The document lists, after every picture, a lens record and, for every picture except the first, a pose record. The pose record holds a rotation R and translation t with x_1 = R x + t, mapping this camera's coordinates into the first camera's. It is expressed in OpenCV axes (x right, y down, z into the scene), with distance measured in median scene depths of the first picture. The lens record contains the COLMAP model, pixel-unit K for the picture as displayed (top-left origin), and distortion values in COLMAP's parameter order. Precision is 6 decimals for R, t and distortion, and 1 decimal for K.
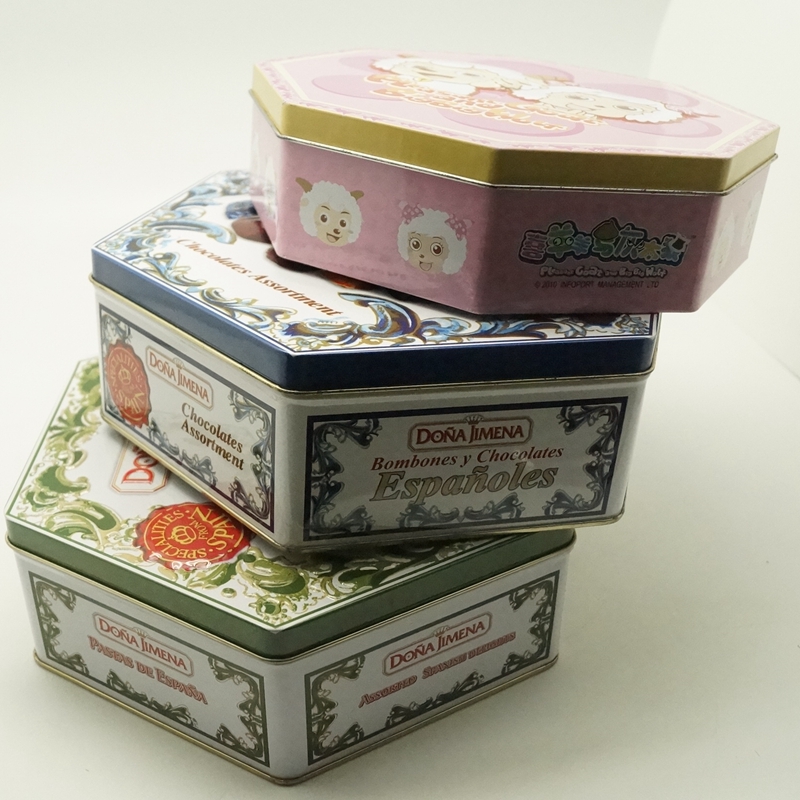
lens RADIAL K [[1000.0, 0, 380.5], [0, 1000.0, 351.4], [0, 0, 1]] dist [-0.025224, -0.010456]
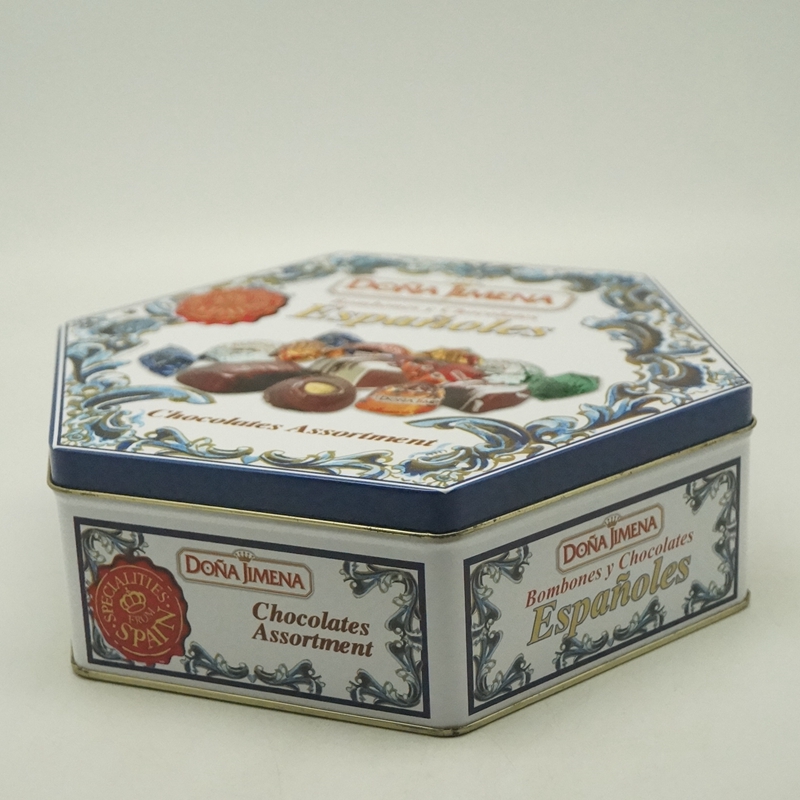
lens RADIAL K [[1834.9, 0, 398.2], [0, 1834.9, 319.1], [0, 0, 1]] dist [-0.045749, -0.016143]
pose [[0.902663, -0.210486, 0.375360, -0.626989], [0.257481, 0.963035, -0.079160, -0.022845], [-0.344823, 0.168103, 0.923493, -0.442849]]
